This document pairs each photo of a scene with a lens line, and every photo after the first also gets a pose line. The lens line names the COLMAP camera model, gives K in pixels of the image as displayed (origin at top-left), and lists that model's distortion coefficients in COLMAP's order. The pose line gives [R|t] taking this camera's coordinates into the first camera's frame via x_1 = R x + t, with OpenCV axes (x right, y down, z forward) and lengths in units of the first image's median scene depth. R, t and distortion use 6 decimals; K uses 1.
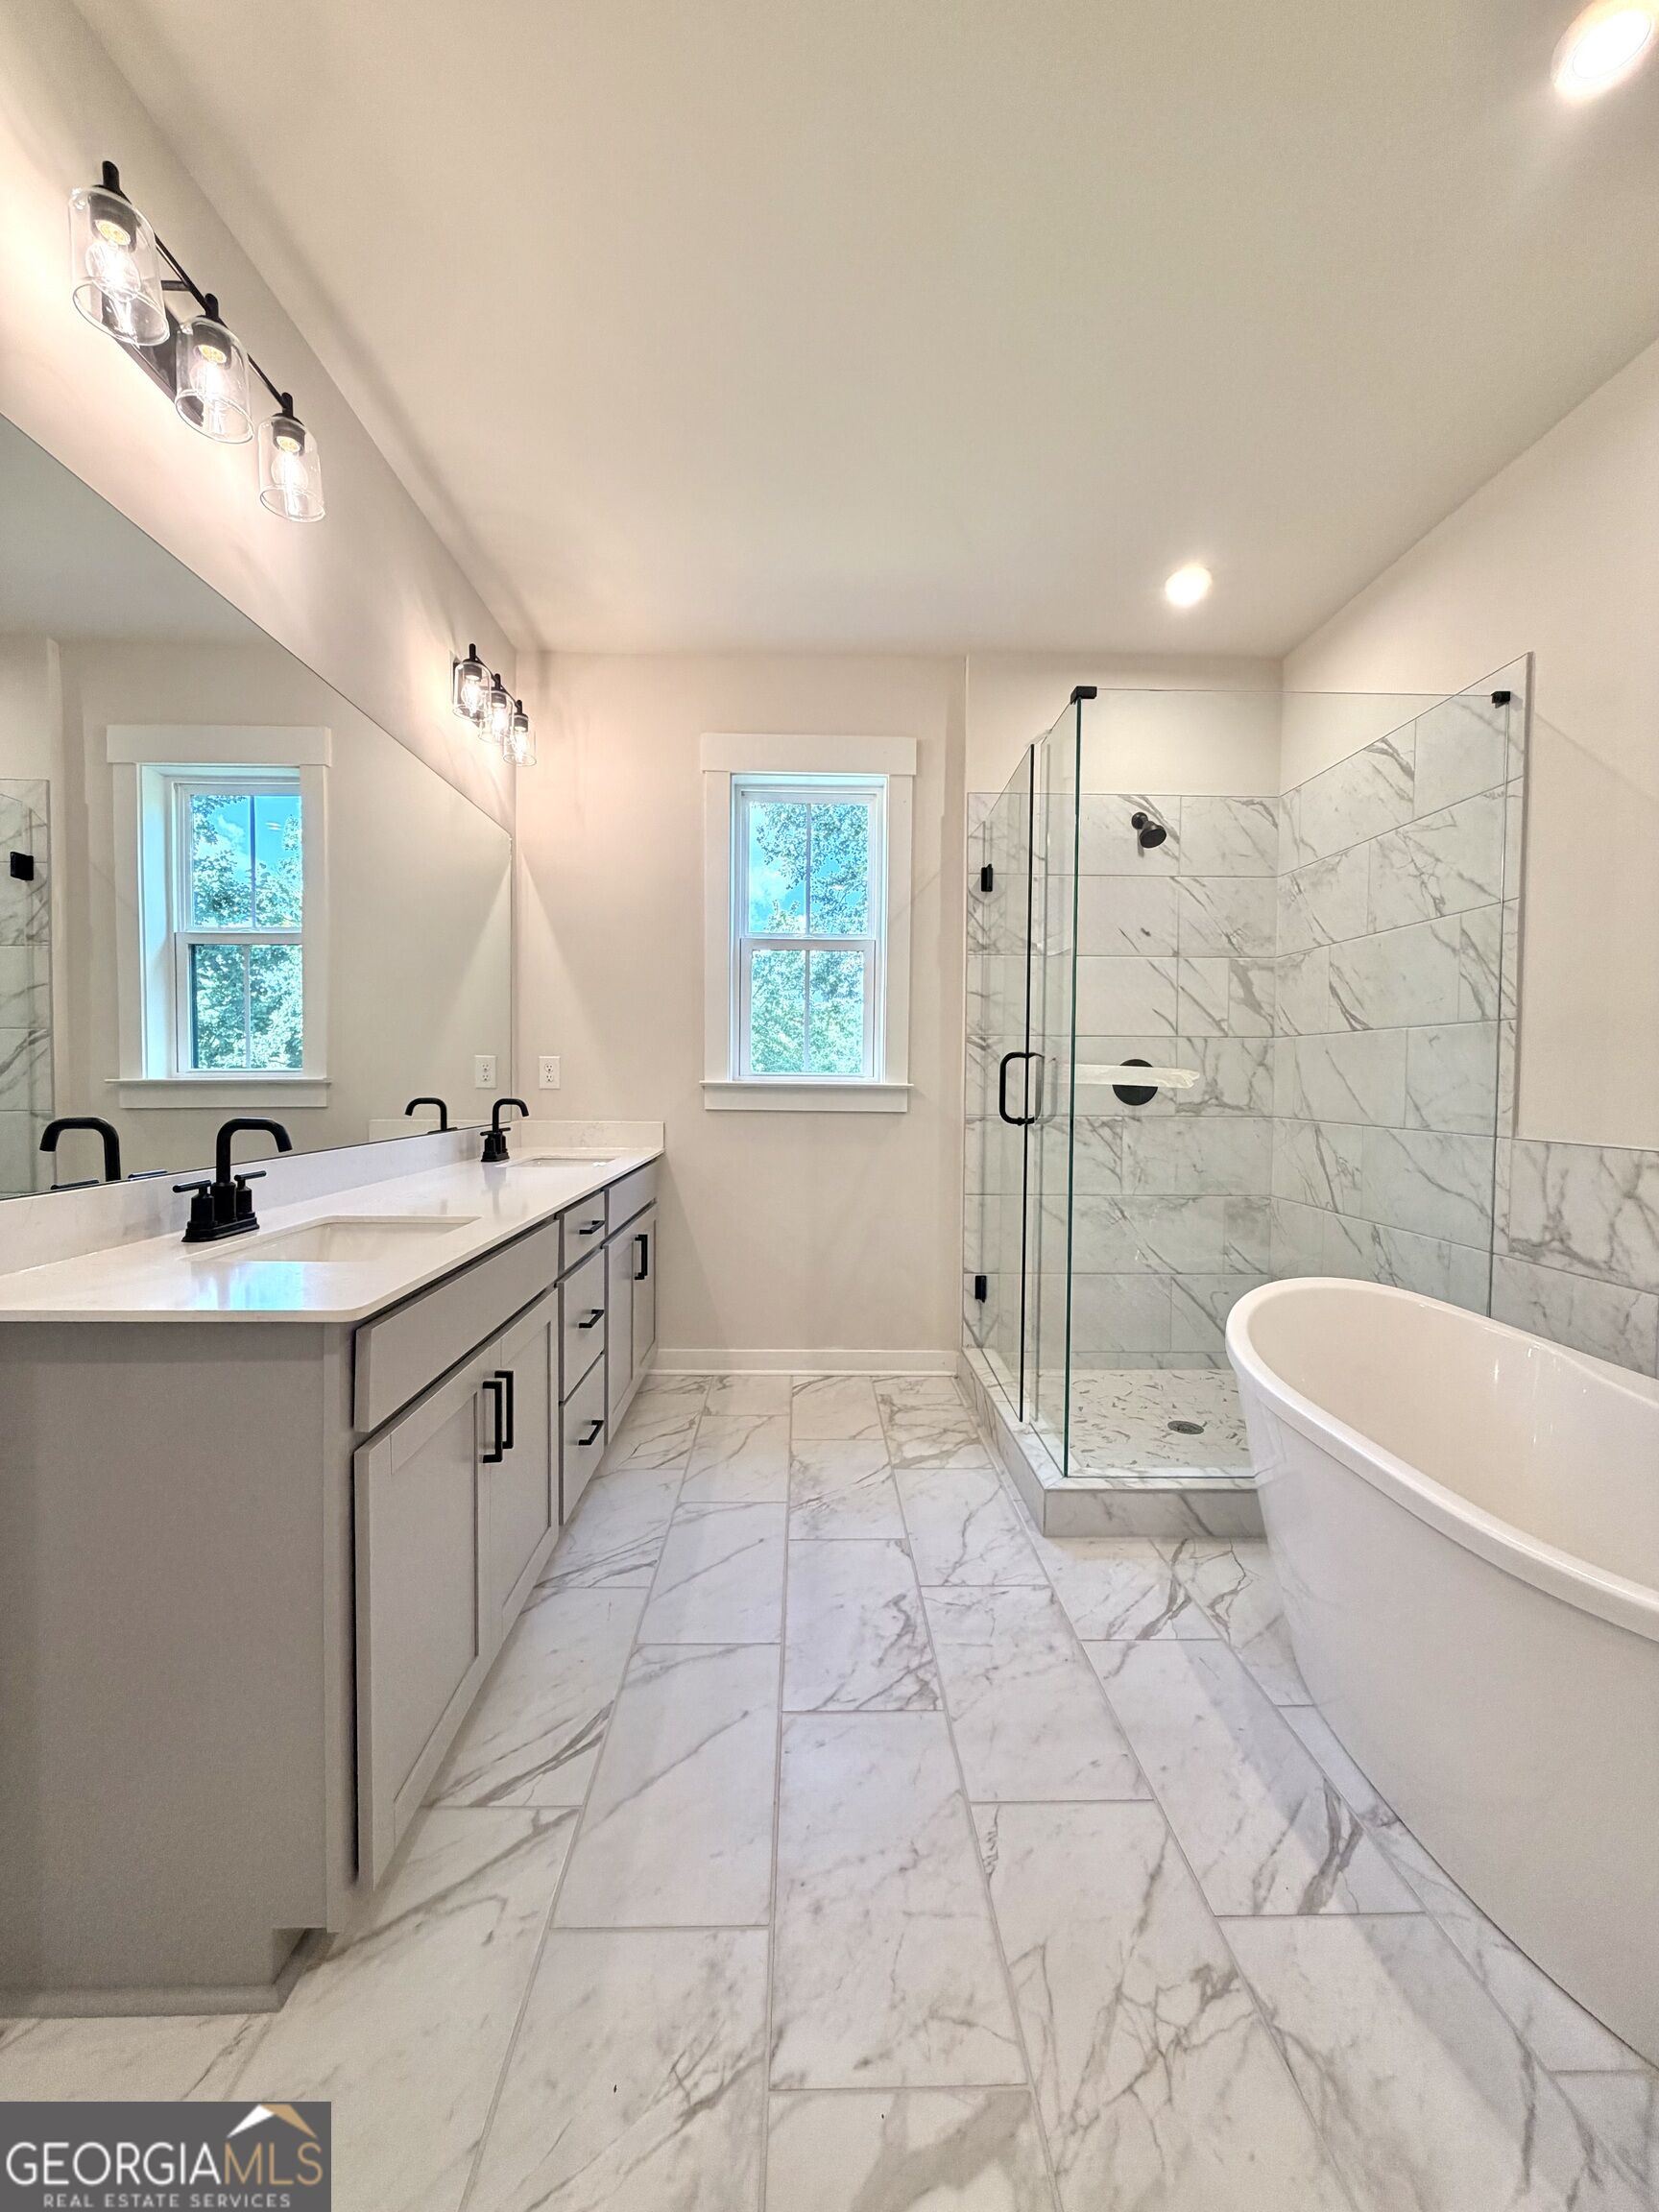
lens RADIAL K [[881.6, 0, 829.5], [0, 881.6, 1106.0], [0, 0, 1]] dist [0.000271, 0.000083]
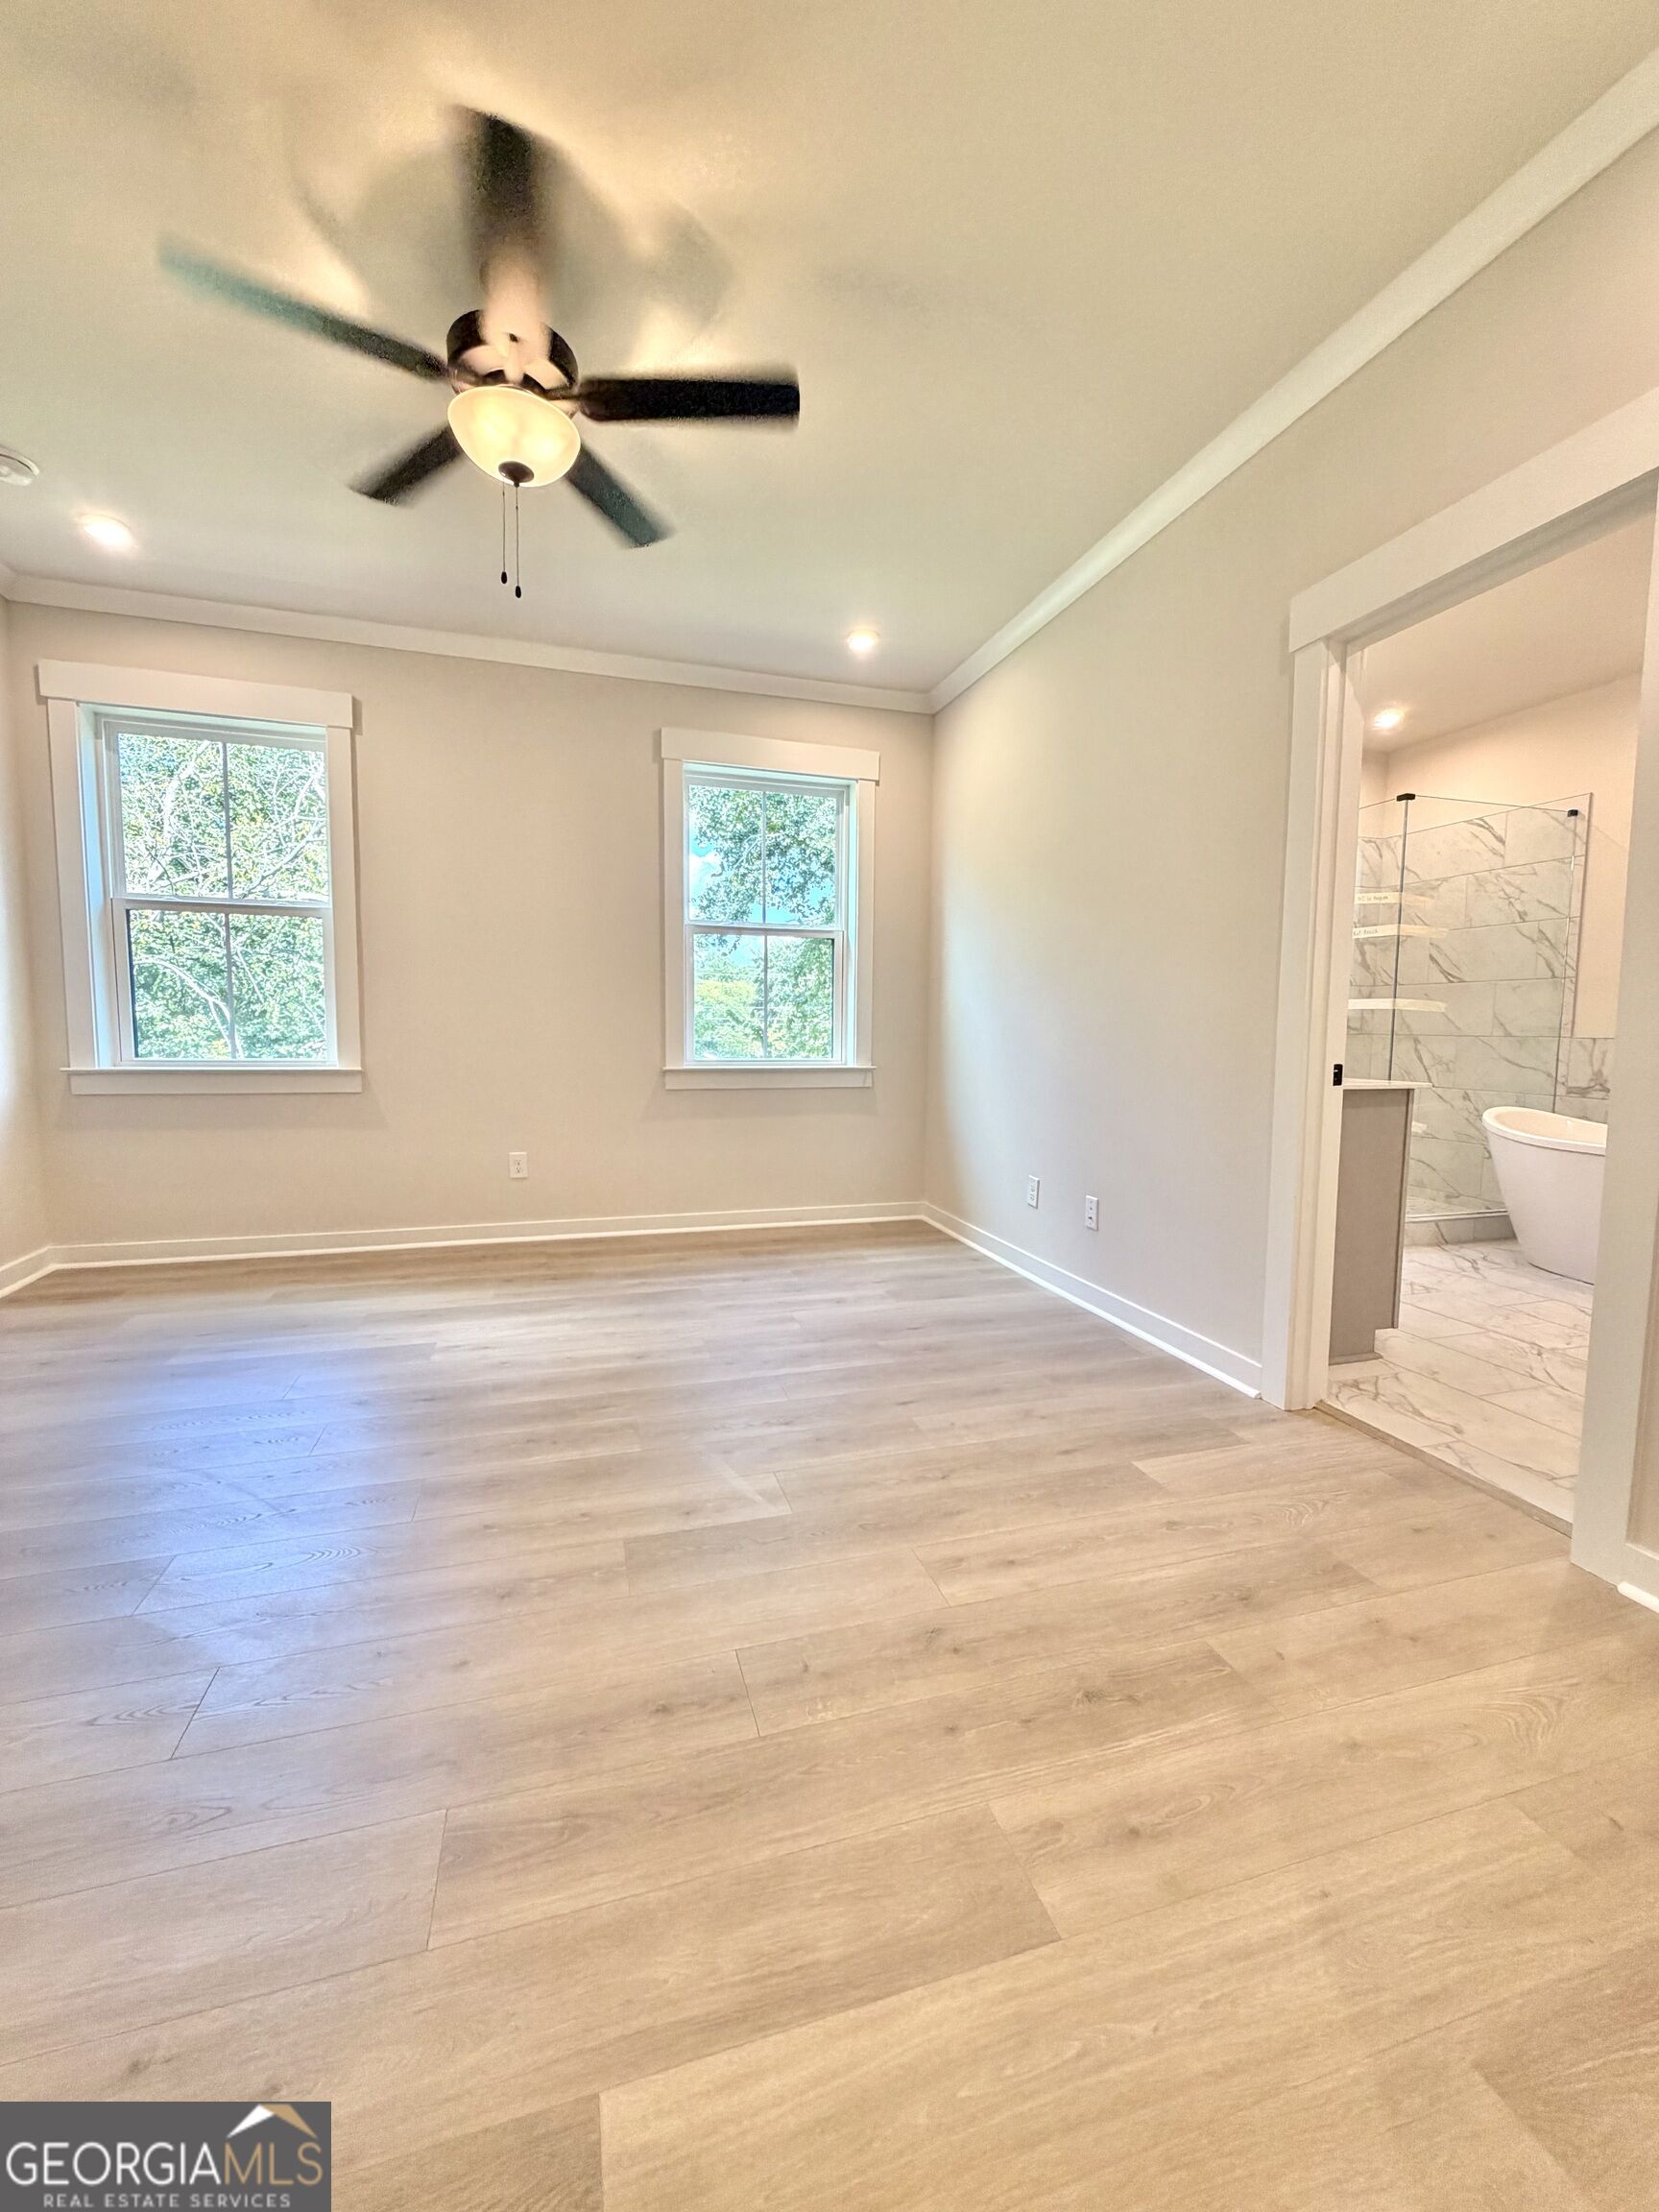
lens RADIAL K [[881.6, 0, 829.5], [0, 881.6, 1106.0], [0, 0, 1]] dist [0.000271, 0.000083]
pose [[0.964278, -0.024771, 0.263731, -1.276326], [0.008743, 0.998052, 0.061773, 0.049316], [-0.264748, -0.057260, 0.962616, -0.455741]]
